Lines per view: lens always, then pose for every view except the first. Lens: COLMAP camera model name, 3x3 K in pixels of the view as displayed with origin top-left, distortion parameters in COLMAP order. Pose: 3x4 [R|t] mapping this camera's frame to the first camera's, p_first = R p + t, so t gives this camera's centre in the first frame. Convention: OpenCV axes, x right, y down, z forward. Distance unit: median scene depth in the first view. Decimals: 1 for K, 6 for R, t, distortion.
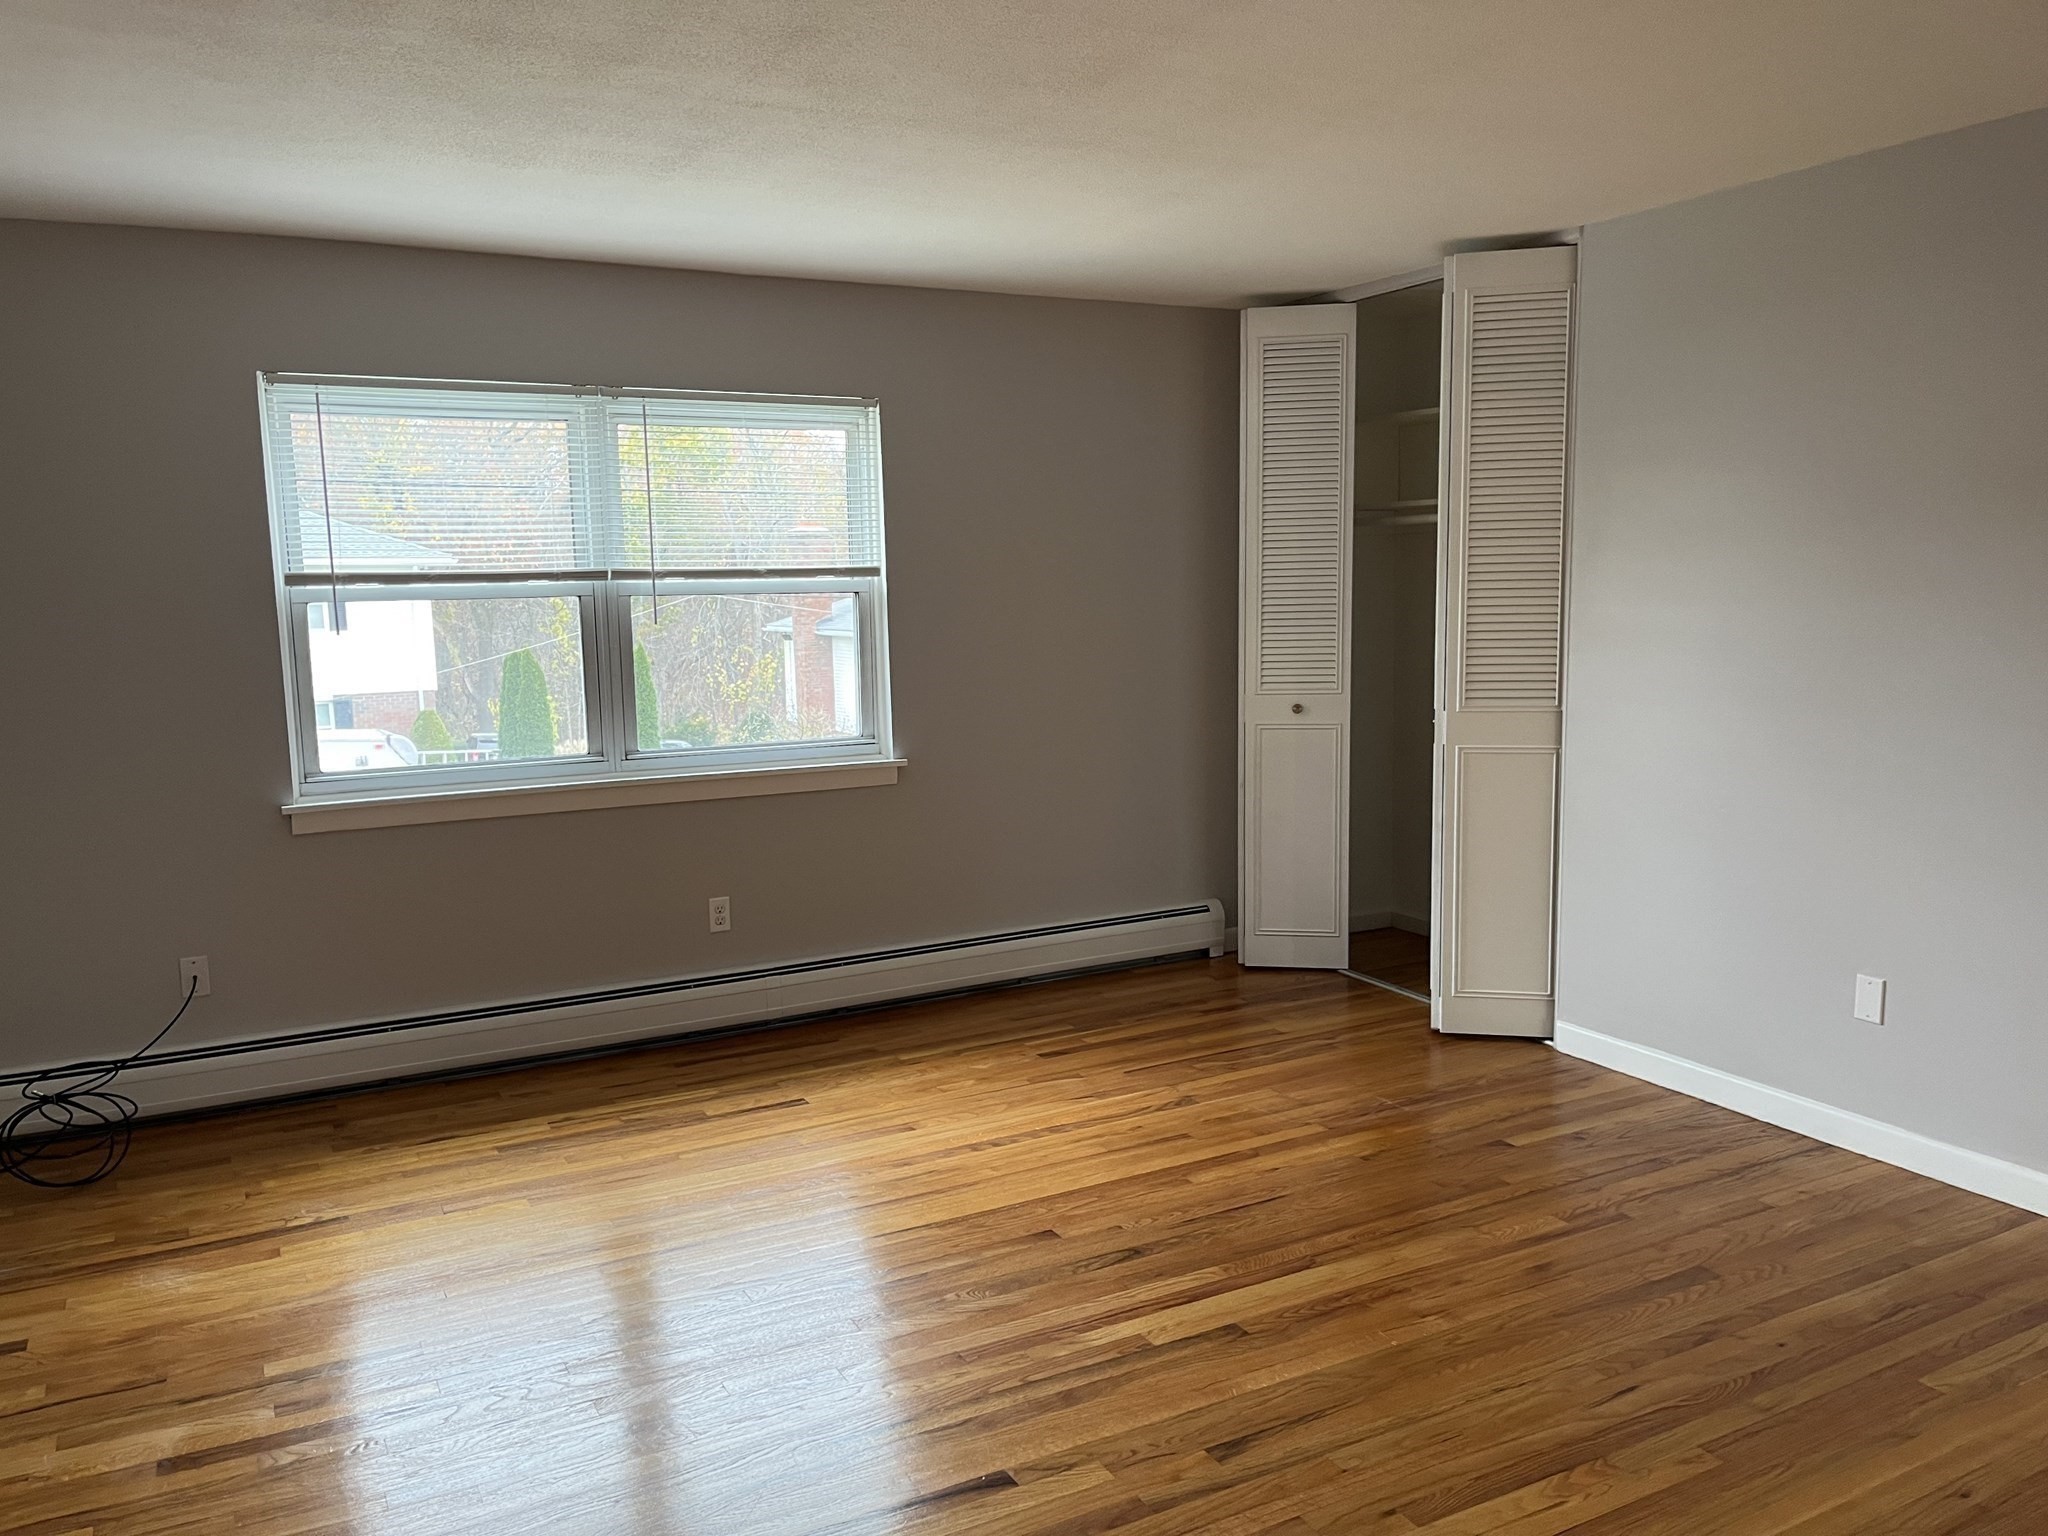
lens RADIAL K [[1530.4, 0, 1024.0], [0, 1530.4, 768.0], [0, 0, 1]] dist [0.053911, -0.064822]
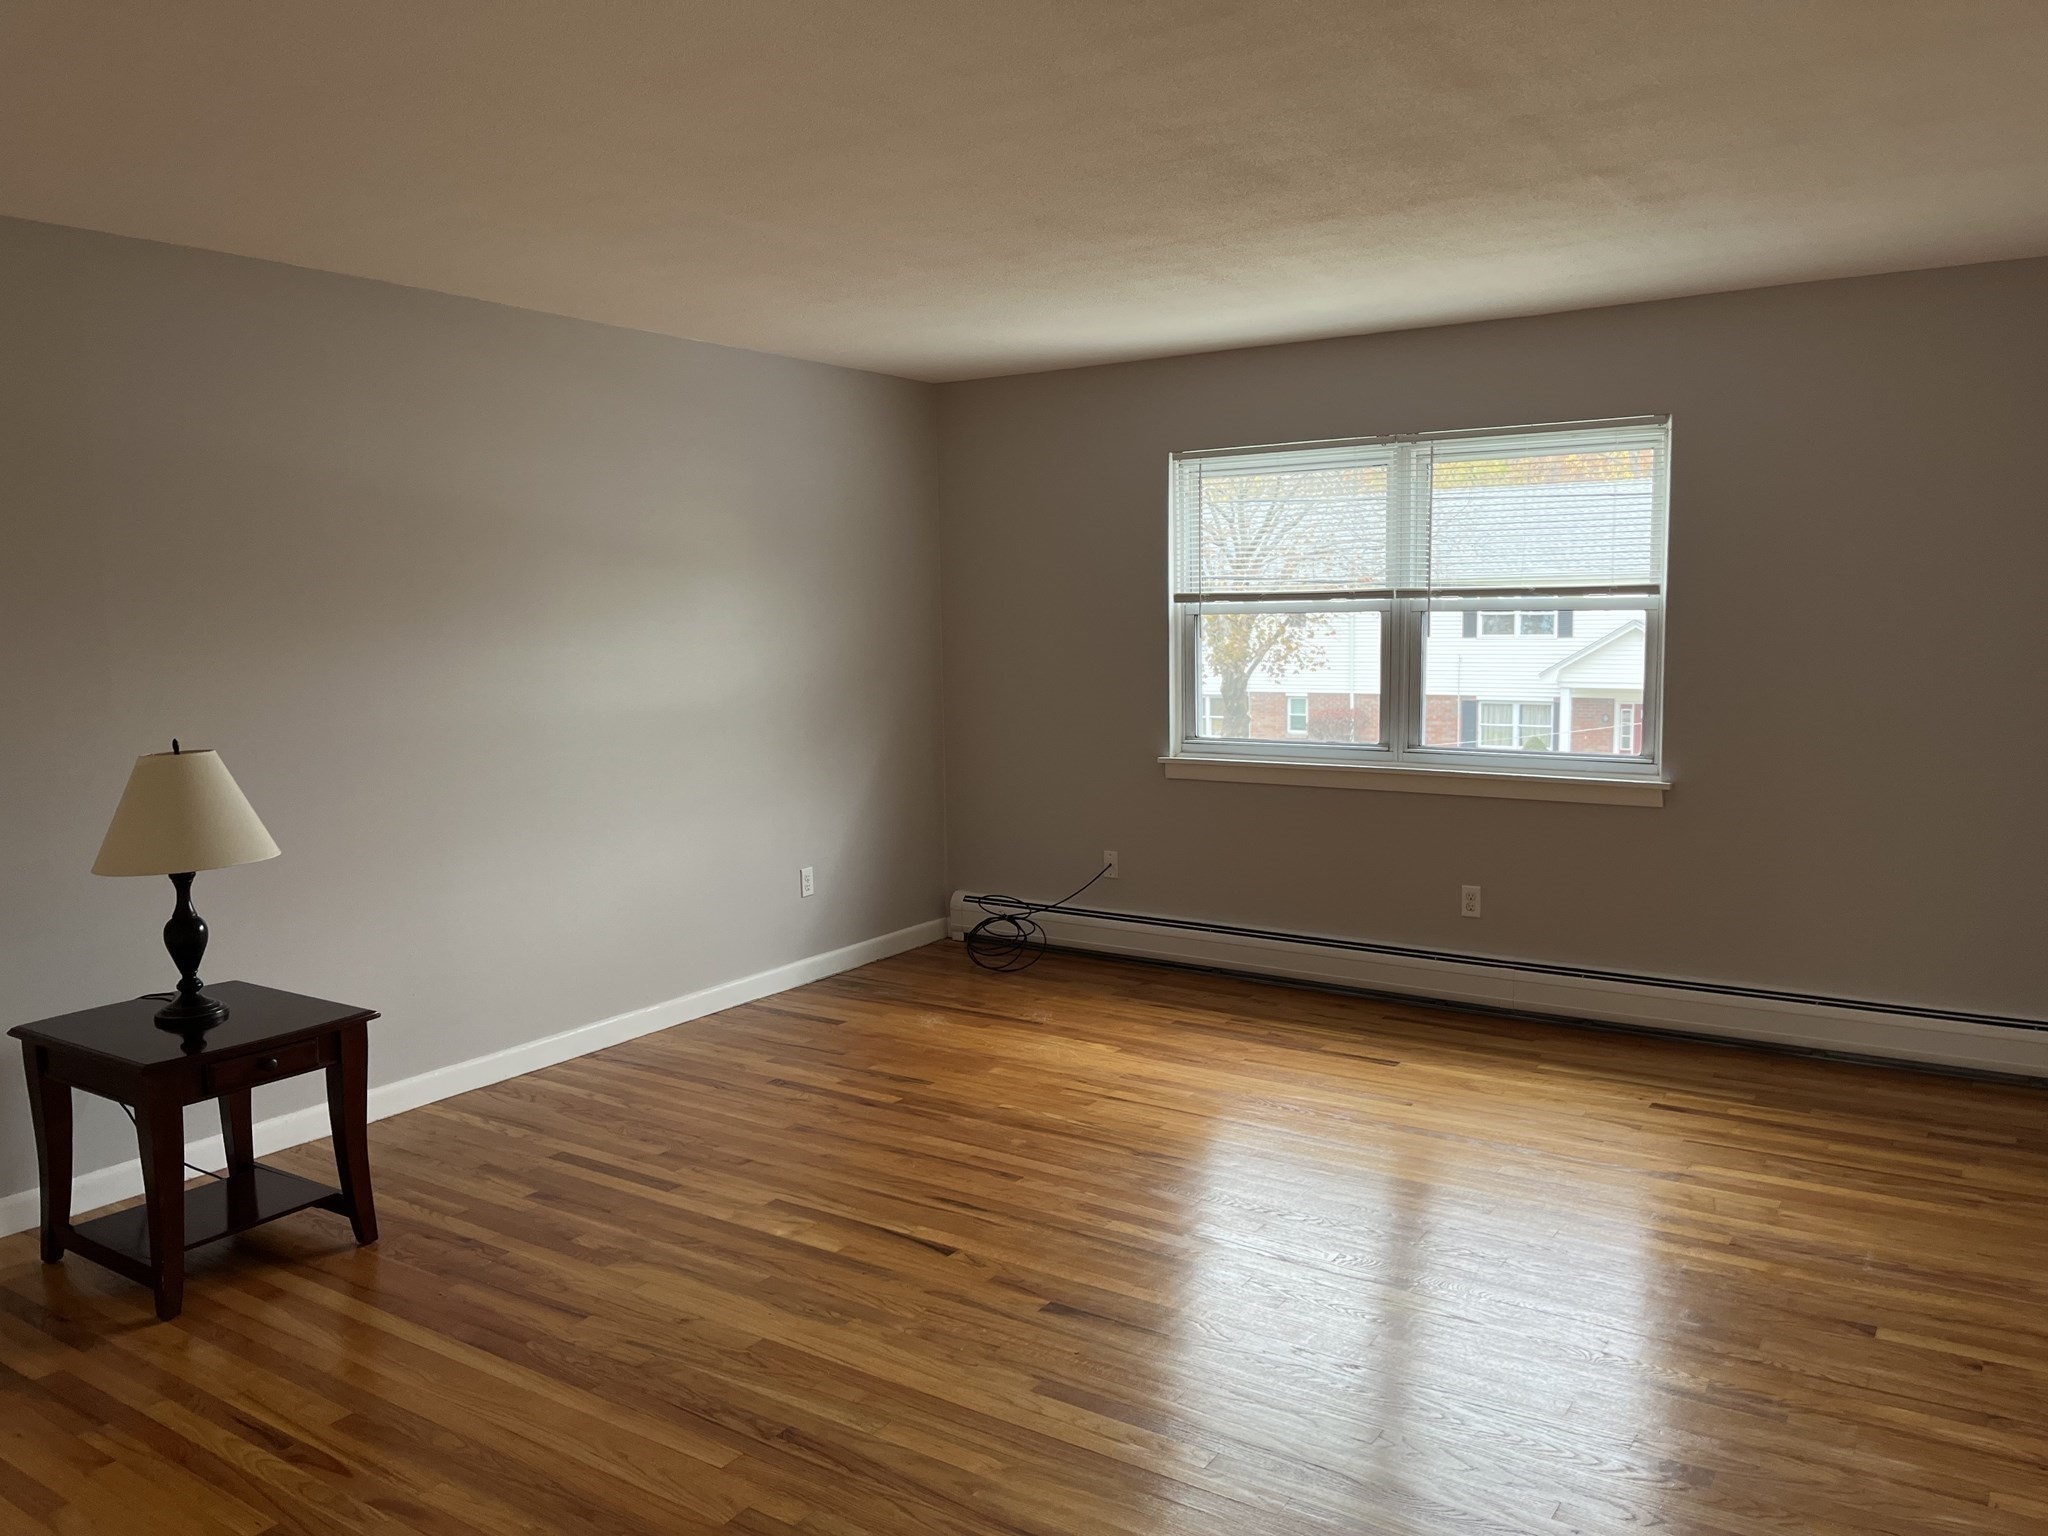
lens RADIAL K [[1530.4, 0, 1024.0], [0, 1530.4, 768.0], [0, 0, 1]] dist [0.053911, -0.064822]
pose [[0.475957, 0.105222, -0.873151, 0.693263], [-0.104702, 0.992536, 0.062536, -0.040137], [0.873214, 0.061656, 0.483421, 0.207279]]
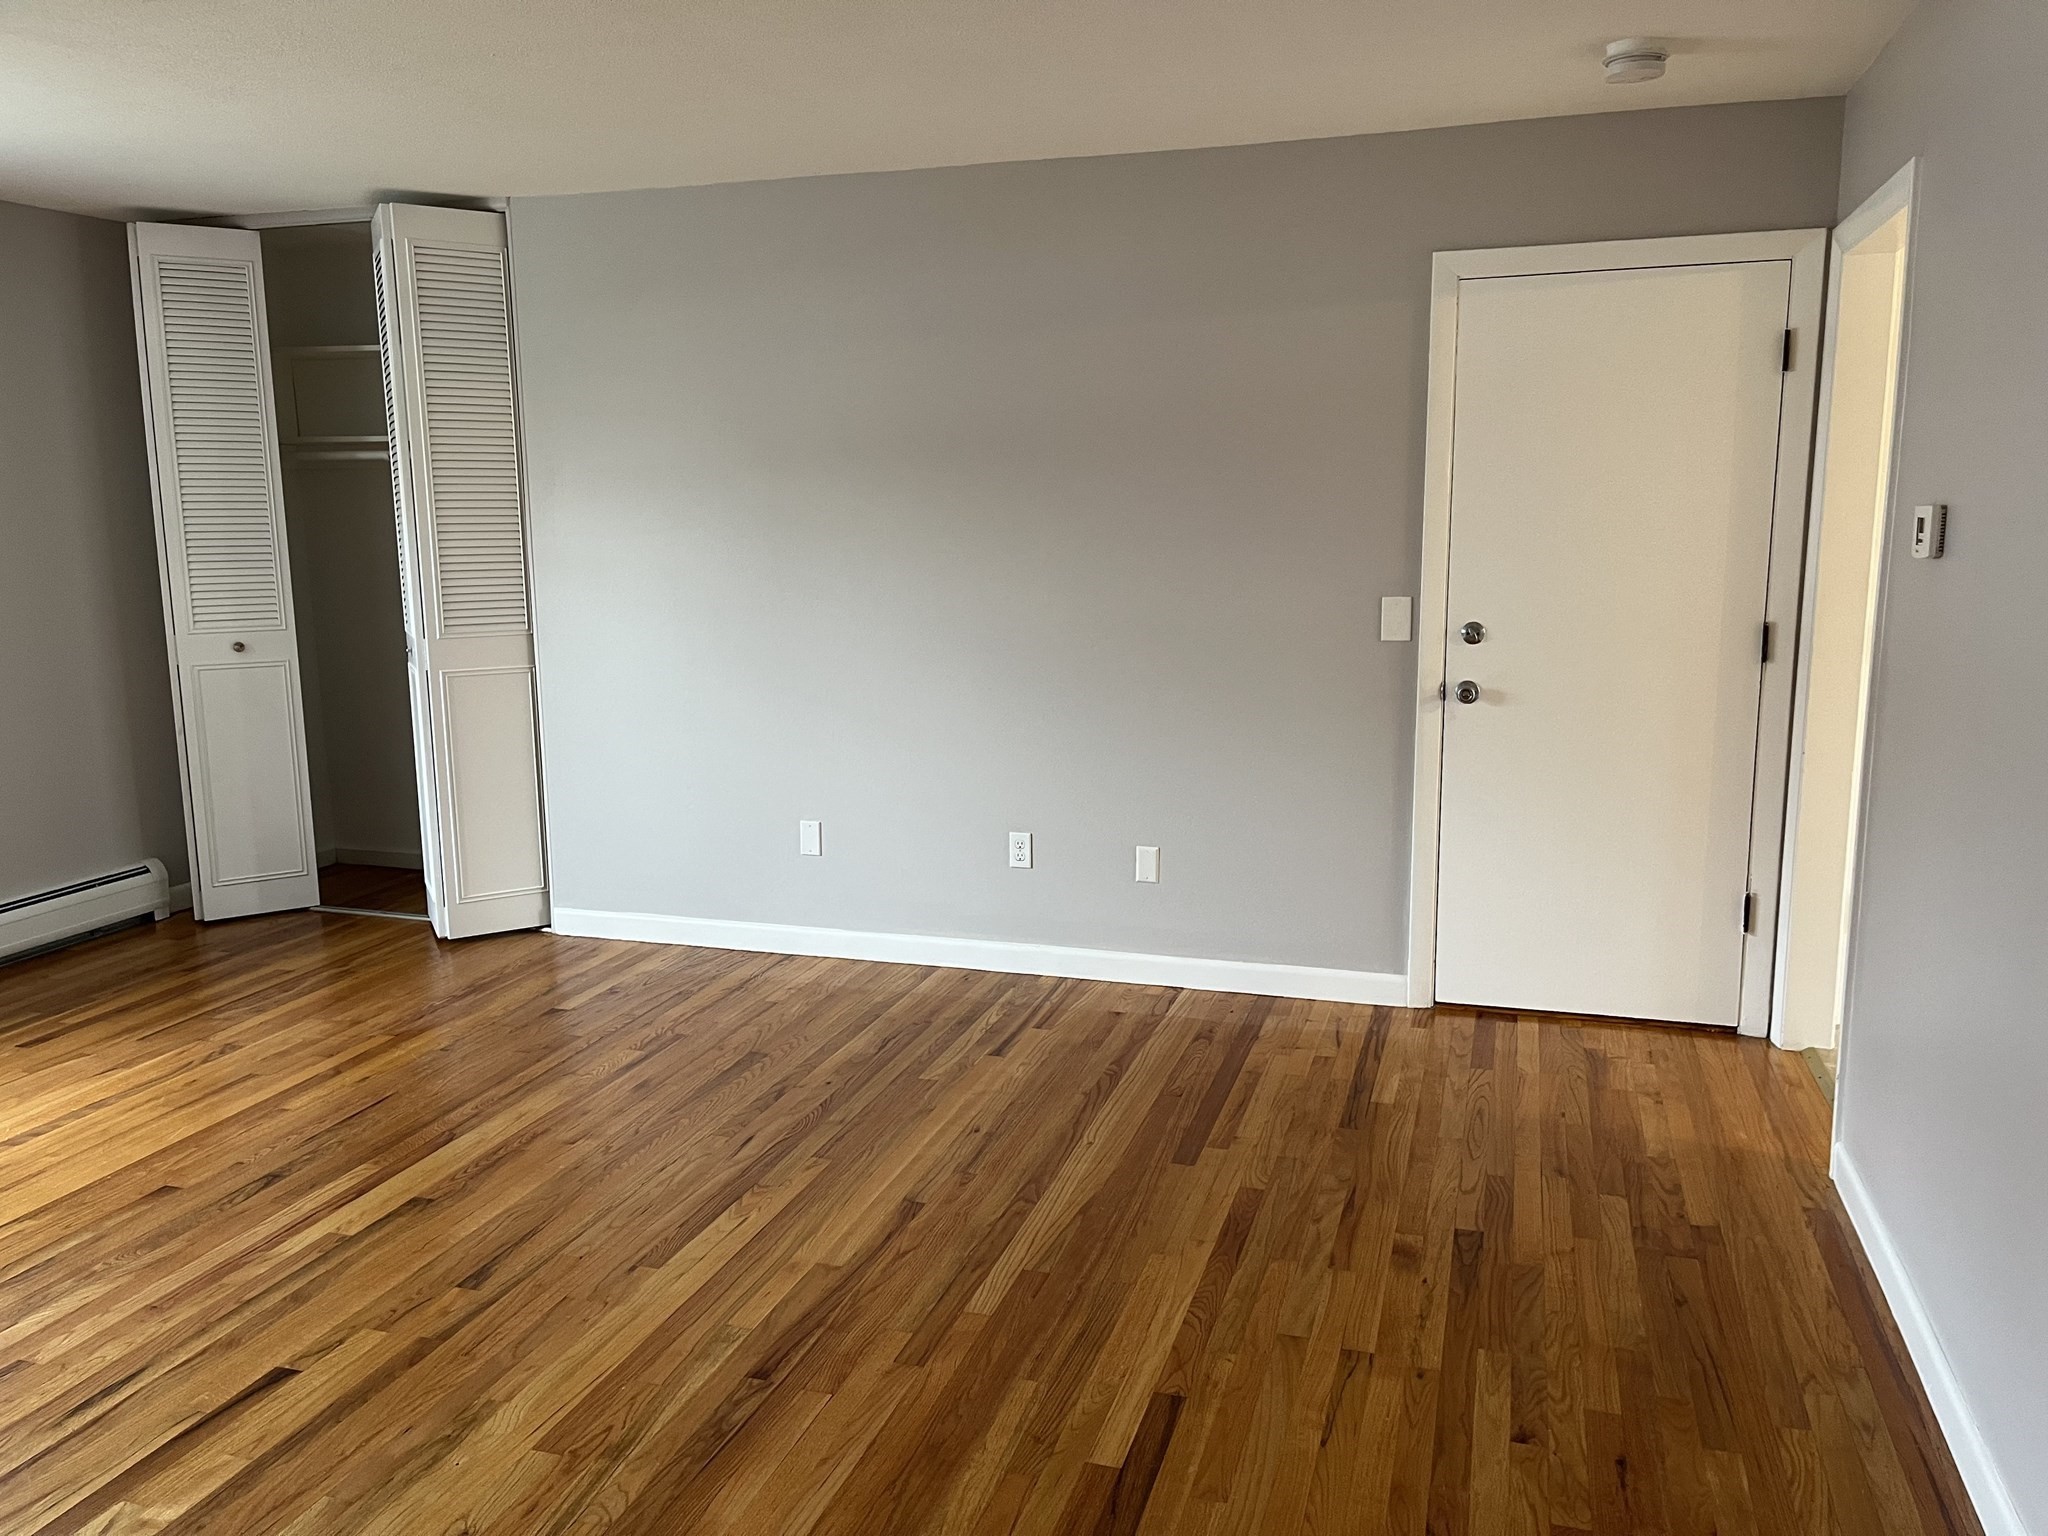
lens RADIAL K [[1551.3, 0, 1024.0], [0, 1551.3, 768.0], [0, 0, 1]] dist [0.055022, -0.087931]
pose [[0.707311, -0.102232, 0.699471, -0.212616], [0.081173, 0.994688, 0.063297, 0.018431], [-0.702226, 0.012008, 0.711853, -0.061403]]
